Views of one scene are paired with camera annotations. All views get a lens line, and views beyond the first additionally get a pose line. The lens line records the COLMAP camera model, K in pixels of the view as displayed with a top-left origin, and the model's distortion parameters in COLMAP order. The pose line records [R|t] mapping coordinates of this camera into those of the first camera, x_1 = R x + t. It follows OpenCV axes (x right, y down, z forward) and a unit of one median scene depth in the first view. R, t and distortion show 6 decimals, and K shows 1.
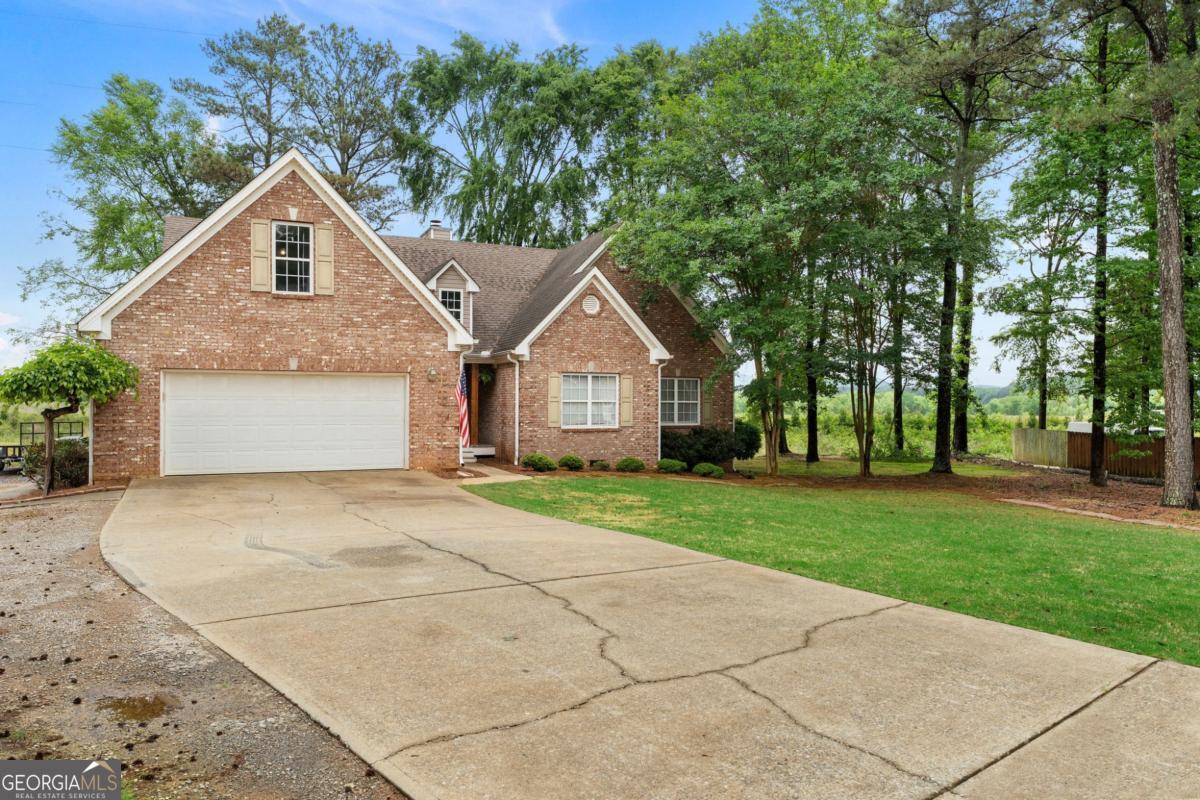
lens RADIAL K [[784.5, 0, 602.5], [0, 784.5, 406.1], [0, 0, 1]] dist [0.001132, -0.001282]
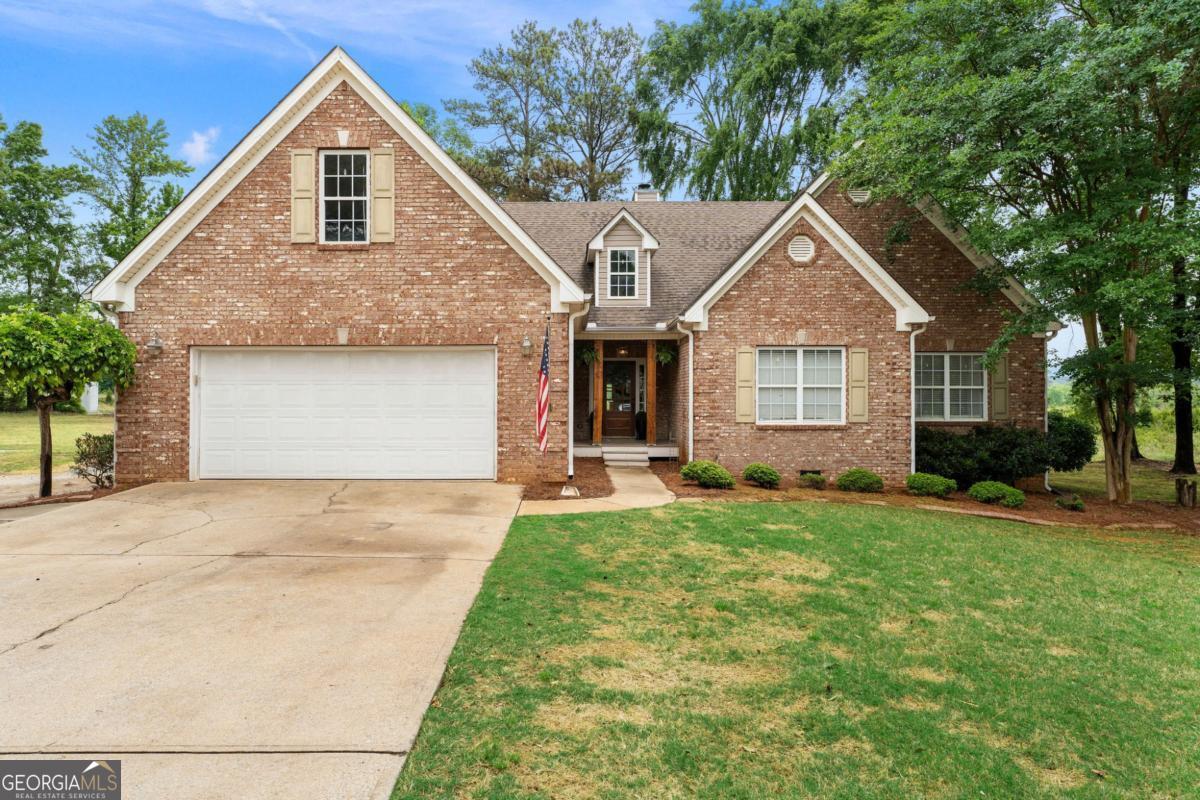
lens RADIAL K [[693.6, 0, 585.3], [0, 693.6, 391.3], [0, 0, 1]] dist [0.000801, 0.003202]
pose [[0.908351, -0.005634, -0.418170, 0.069118], [0.001539, 0.999948, -0.010130, 0.004430], [0.418205, 0.008558, 0.908312, 0.356530]]
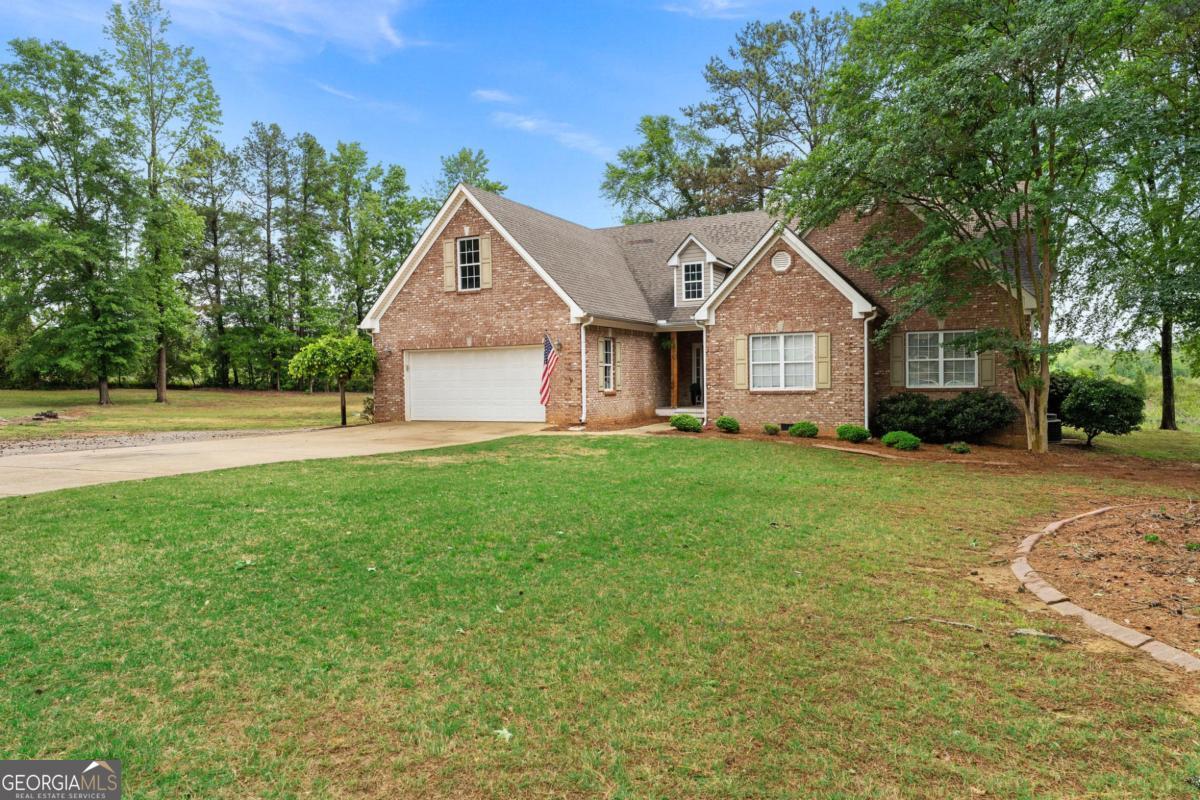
lens RADIAL K [[784.5, 0, 634.9], [0, 784.5, 406.0], [0, 0, 1]] dist [0.001132, -0.001282]
pose [[0.653379, 0.012991, -0.756919, 0.597101], [0.017145, 0.999342, 0.031952, 0.013482], [0.756836, -0.033854, 0.652727, 0.235111]]
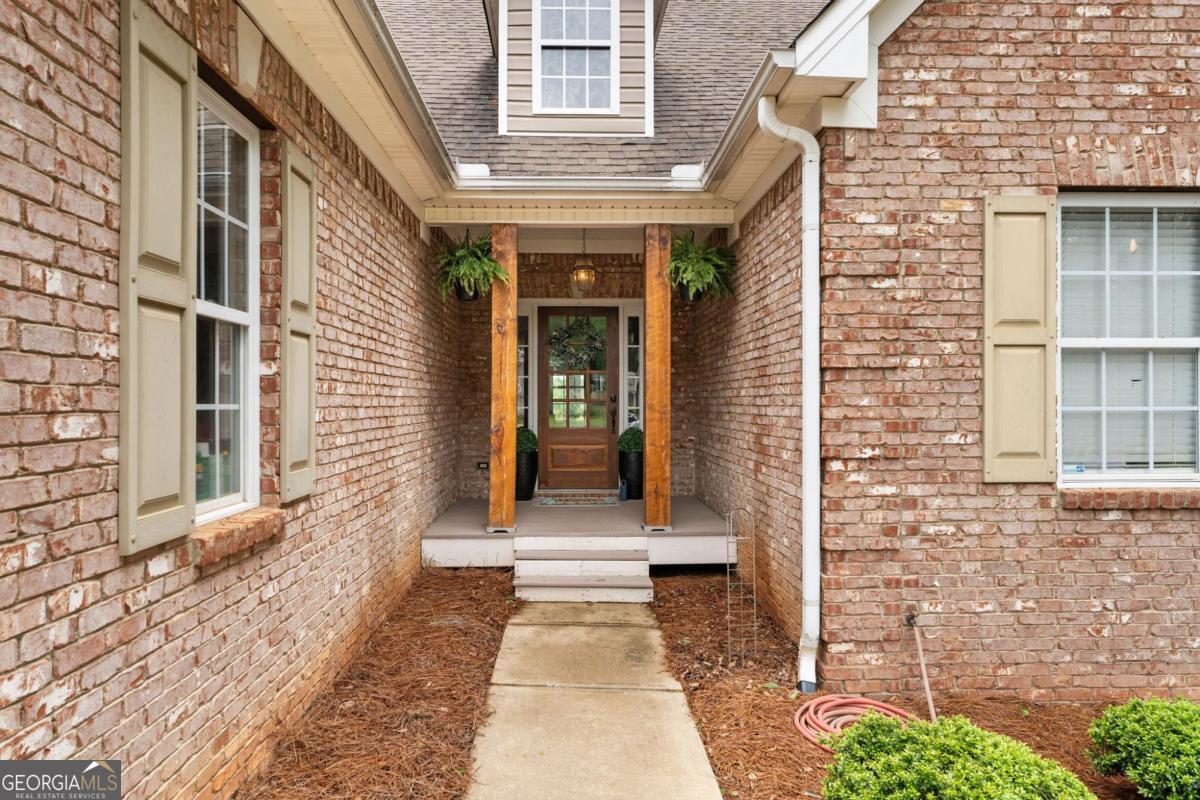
lens RADIAL K [[784.5, 0, 591.6], [0, 784.5, 400.2], [0, 0, 1]] dist [0.001132, -0.001282]
pose [[0.914338, -0.006437, -0.404900, -0.077204], [0.004981, 0.999977, -0.004649, 0.007509], [0.404921, 0.002234, 0.914349, 0.771533]]
